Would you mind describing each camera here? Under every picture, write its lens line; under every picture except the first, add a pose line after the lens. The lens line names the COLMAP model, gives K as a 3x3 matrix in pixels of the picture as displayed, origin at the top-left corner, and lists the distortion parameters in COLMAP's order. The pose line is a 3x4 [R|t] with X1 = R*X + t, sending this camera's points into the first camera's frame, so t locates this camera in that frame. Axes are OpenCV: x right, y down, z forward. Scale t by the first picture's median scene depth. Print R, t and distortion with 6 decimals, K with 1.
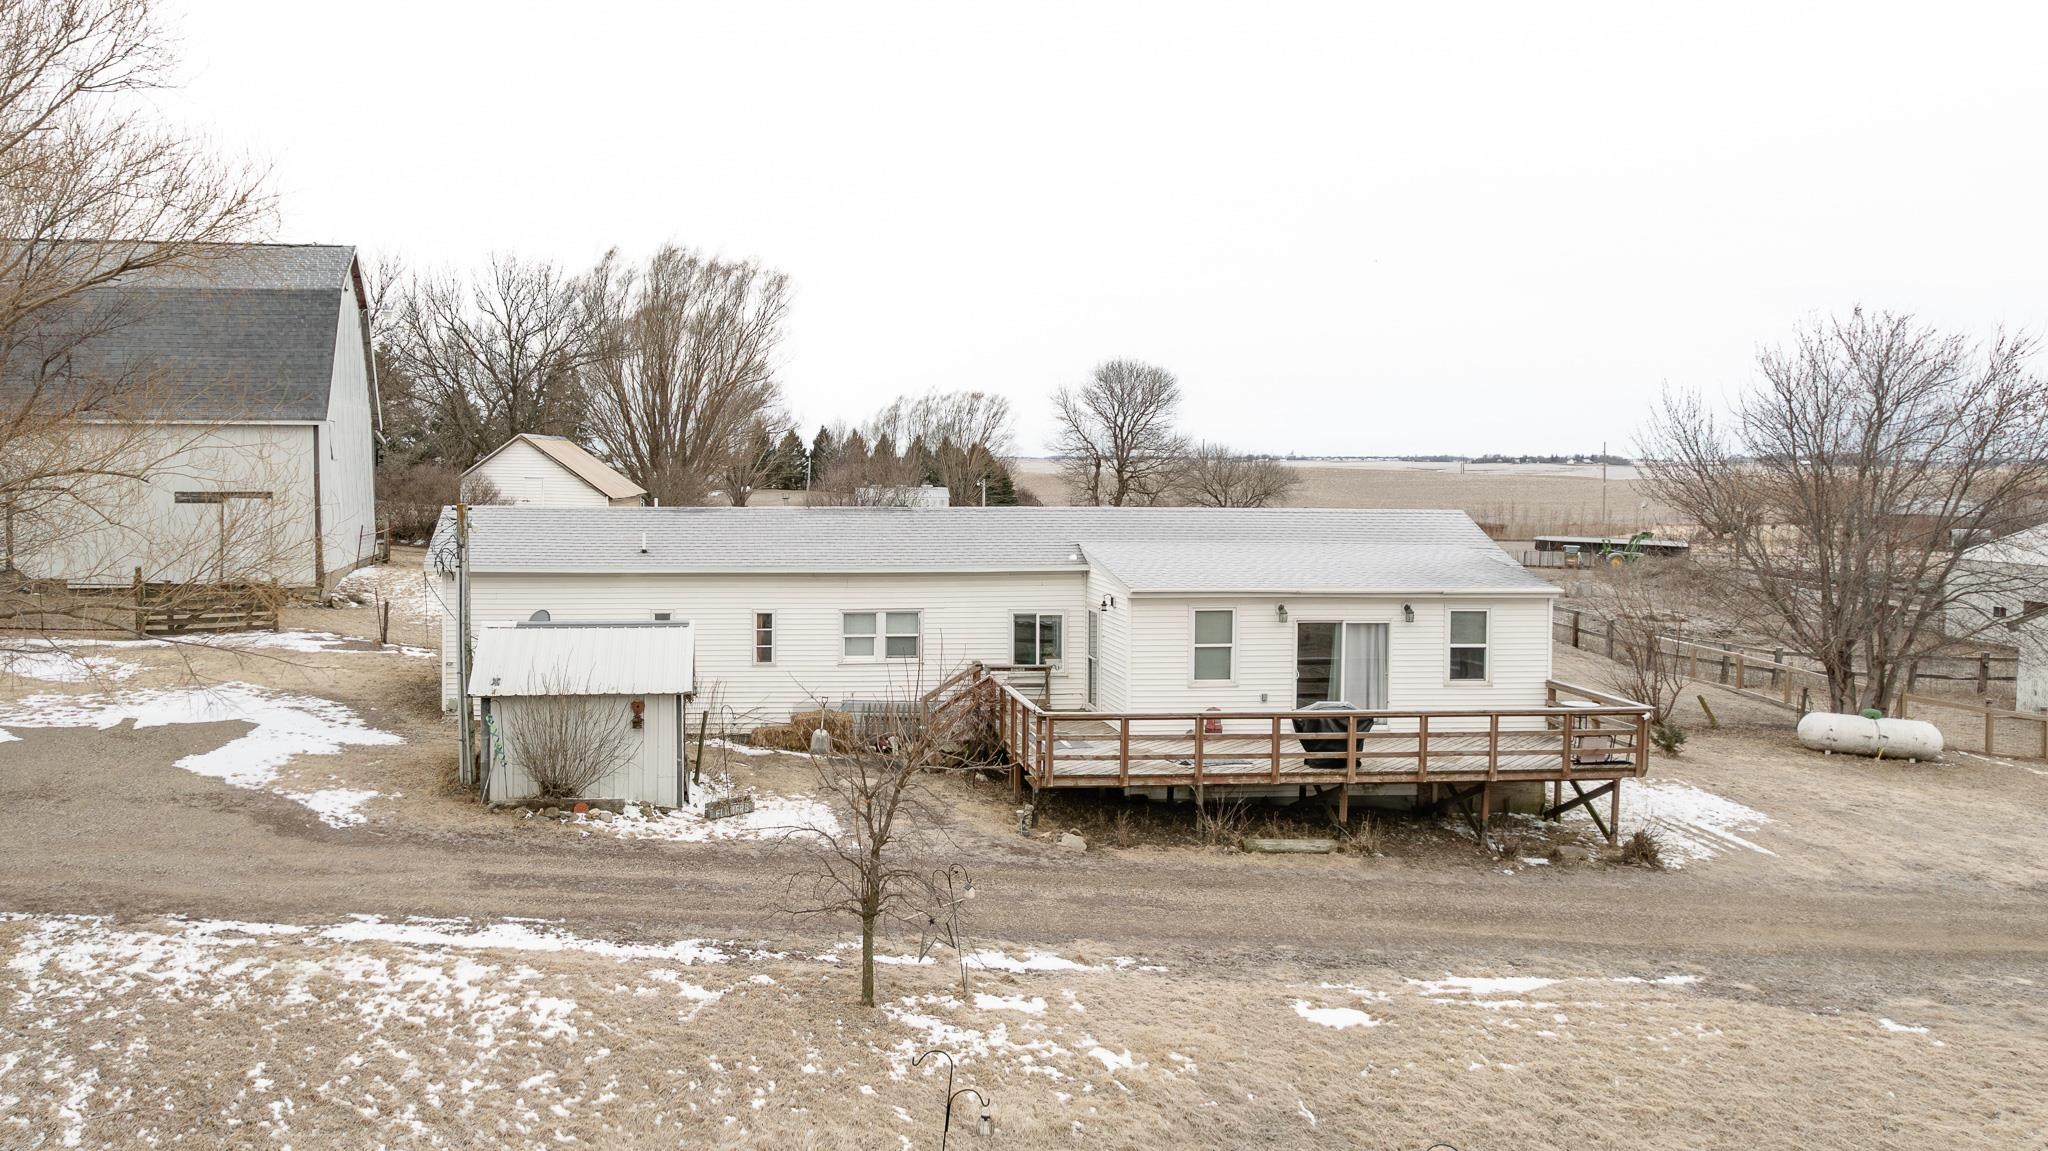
lens RADIAL K [[1593.3, 0, 829.5], [0, 1593.3, 478.7], [0, 0, 1]] dist [-0.048266, 0.038520]
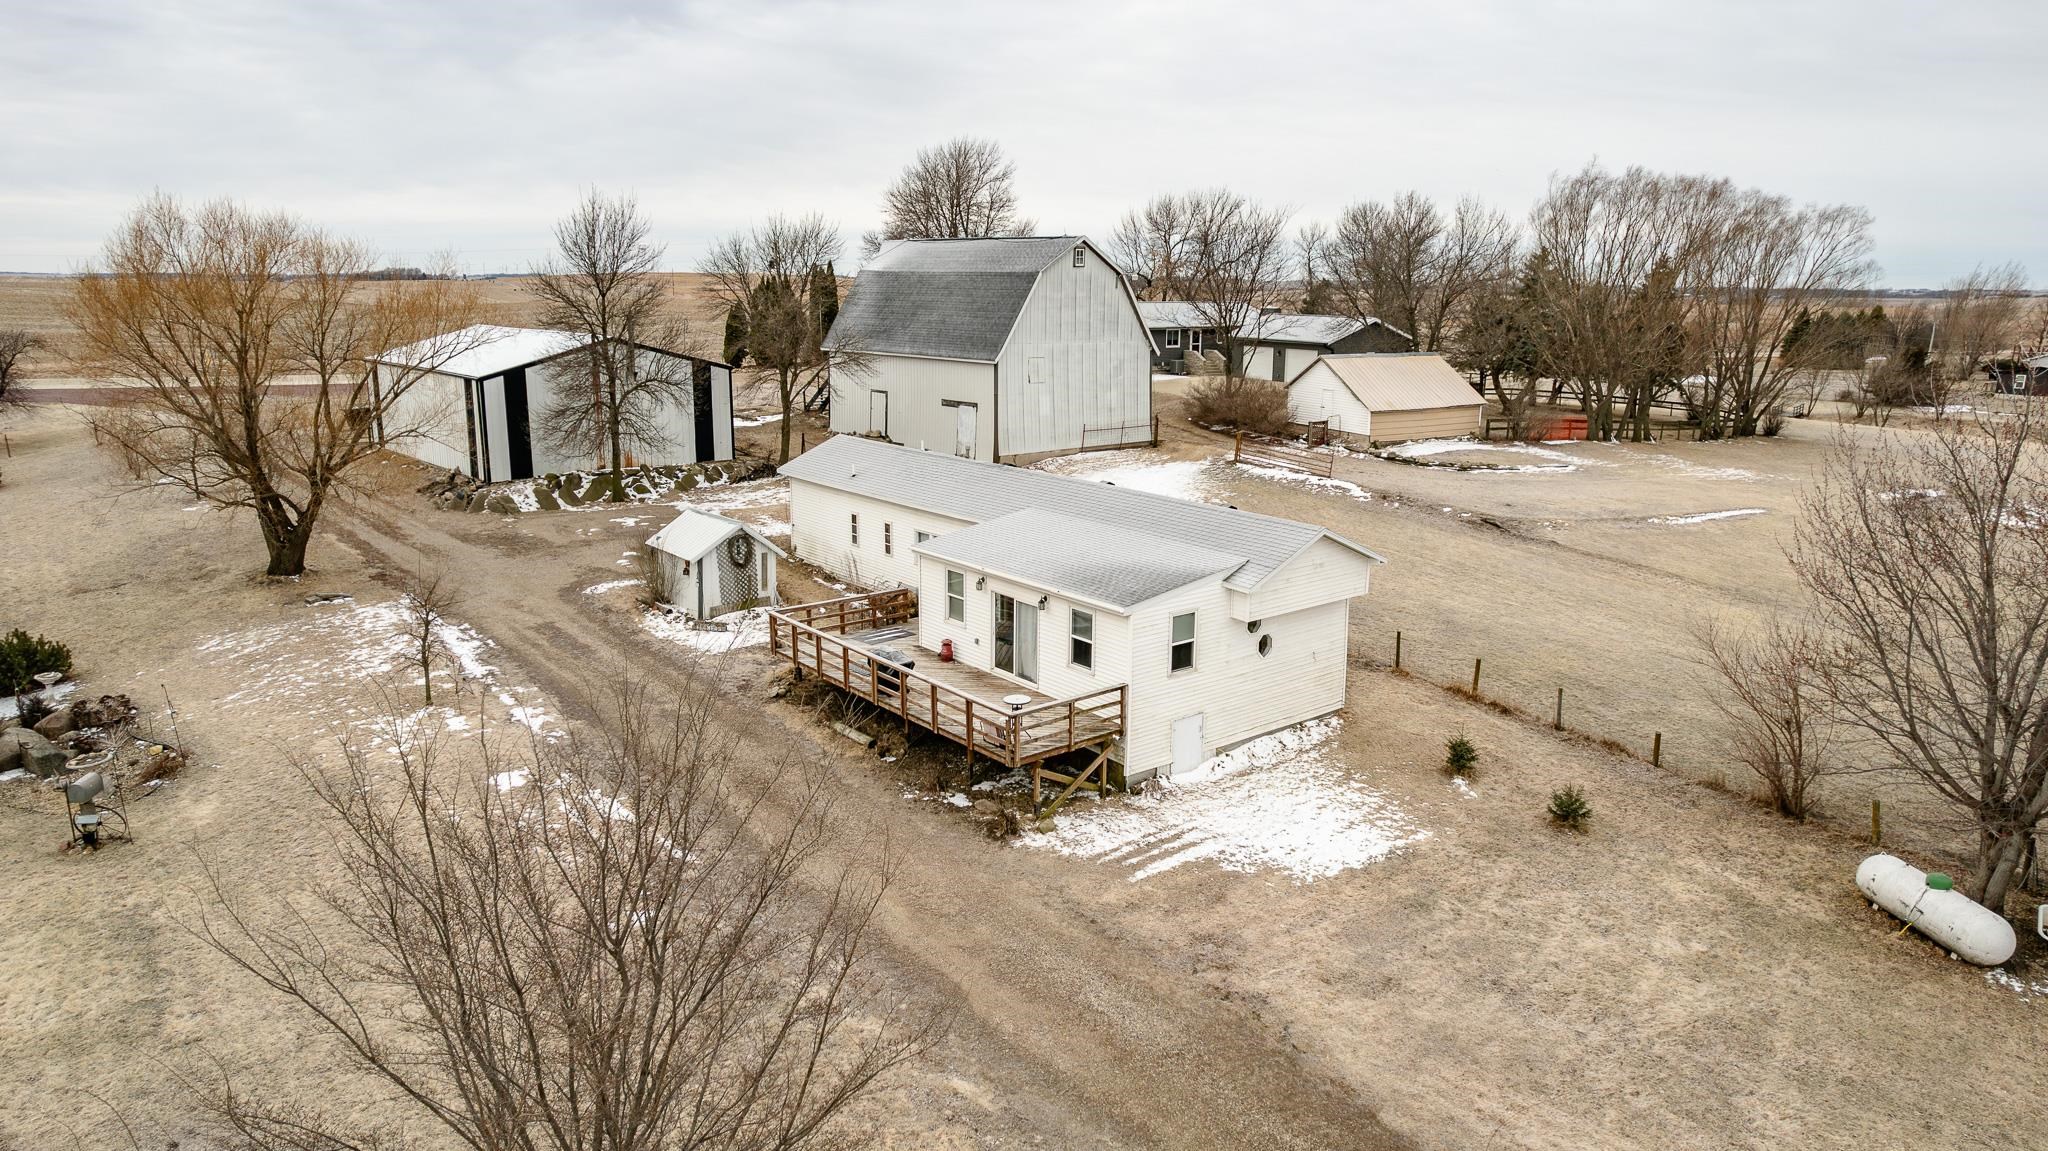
lens RADIAL K [[1297.6, 0, 1024.0], [0, 1297.6, 575.5], [0, 0, 1]] dist [-0.040566, 0.045169]
pose [[0.565182, 0.184795, -0.804003, 1.185883], [-0.018068, 0.977128, 0.211885, -0.154907], [0.824768, -0.105227, 0.555594, 0.420703]]
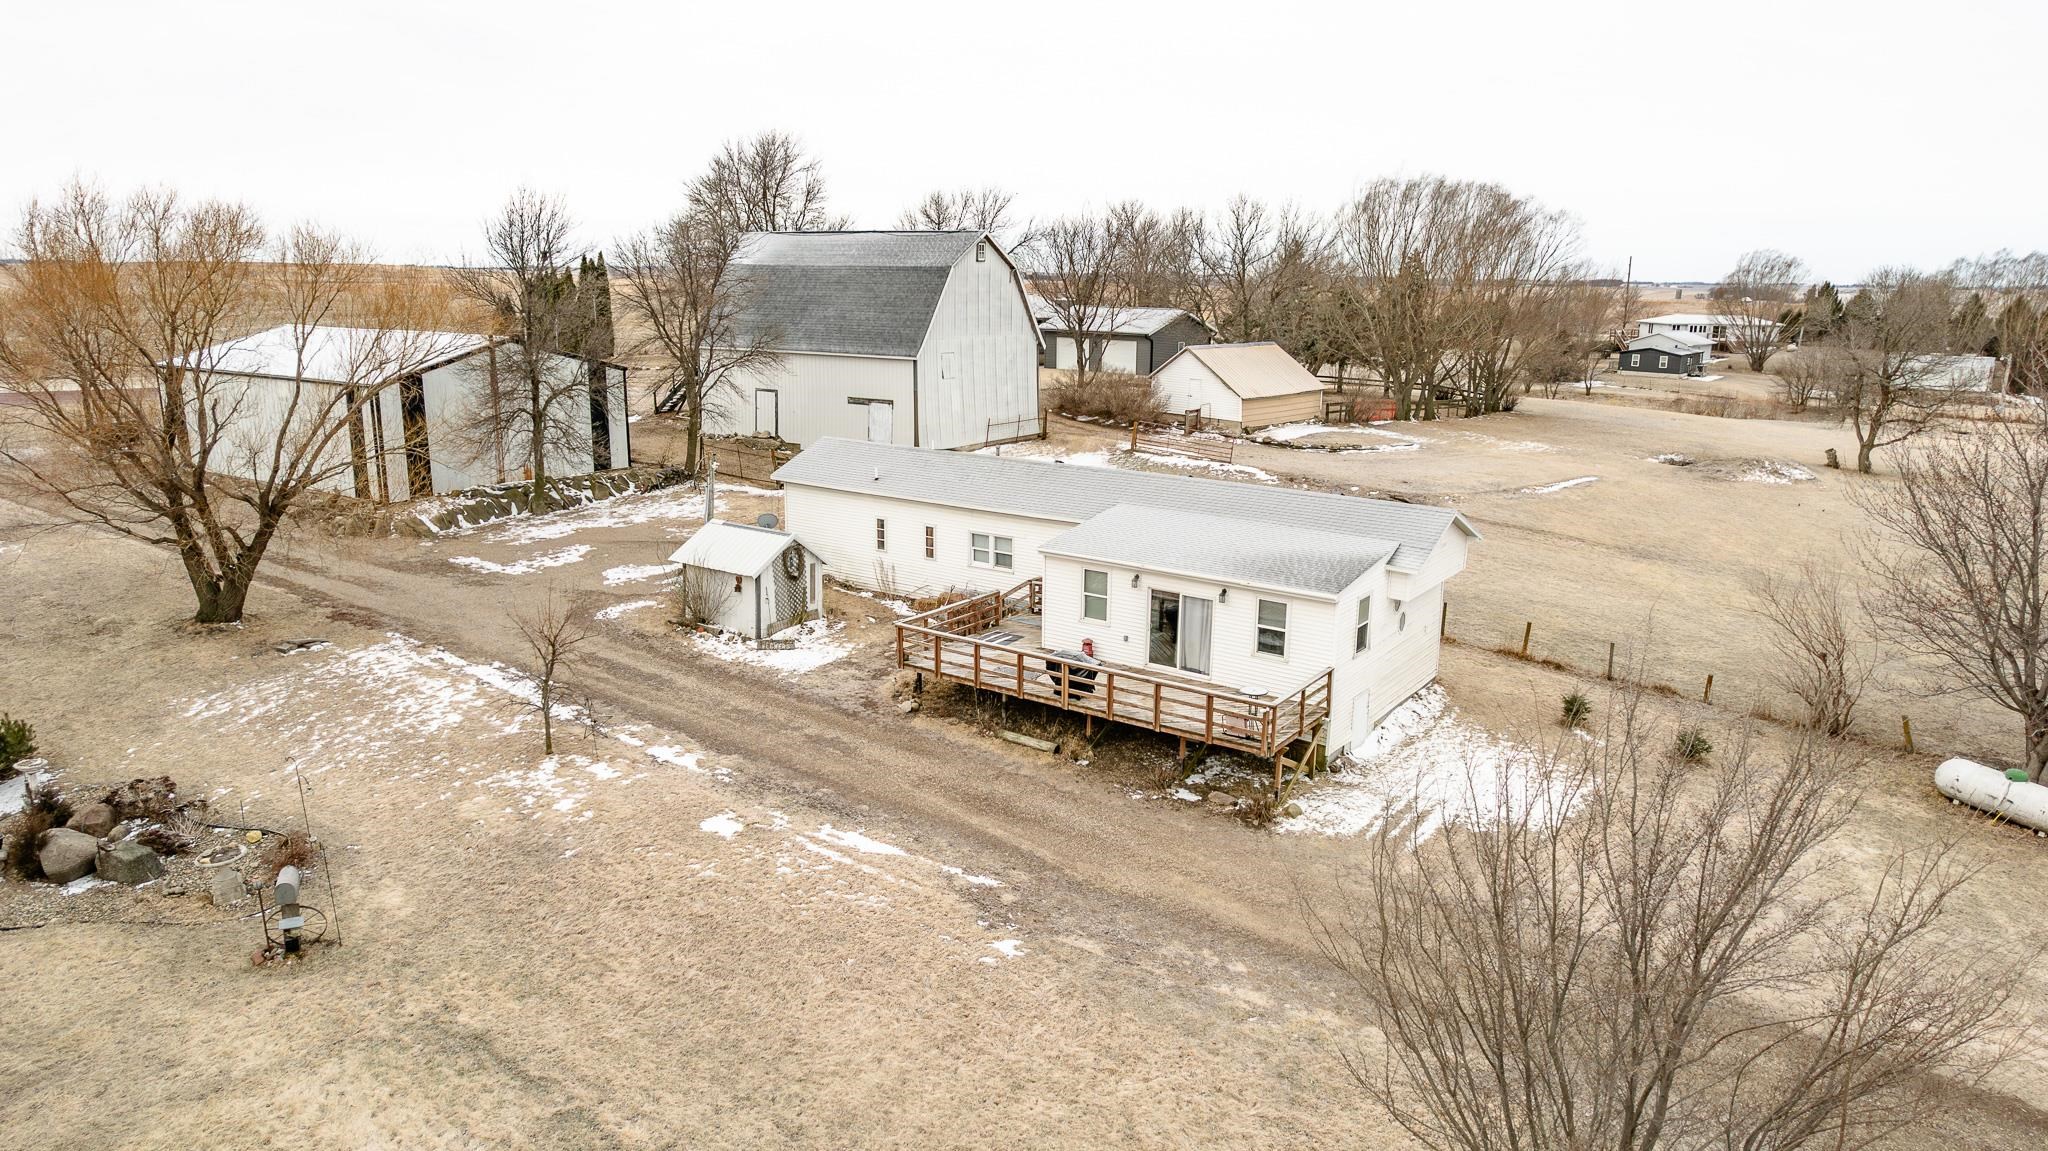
lens RADIAL K [[1297.6, 0, 1024.0], [0, 1297.6, 575.5], [0, 0, 1]] dist [-0.040566, 0.045169]
pose [[0.766296, 0.150544, -0.624601, 0.900719], [-0.017221, 0.976624, 0.214262, -0.154283], [0.642257, -0.153432, 0.750976, 0.110753]]
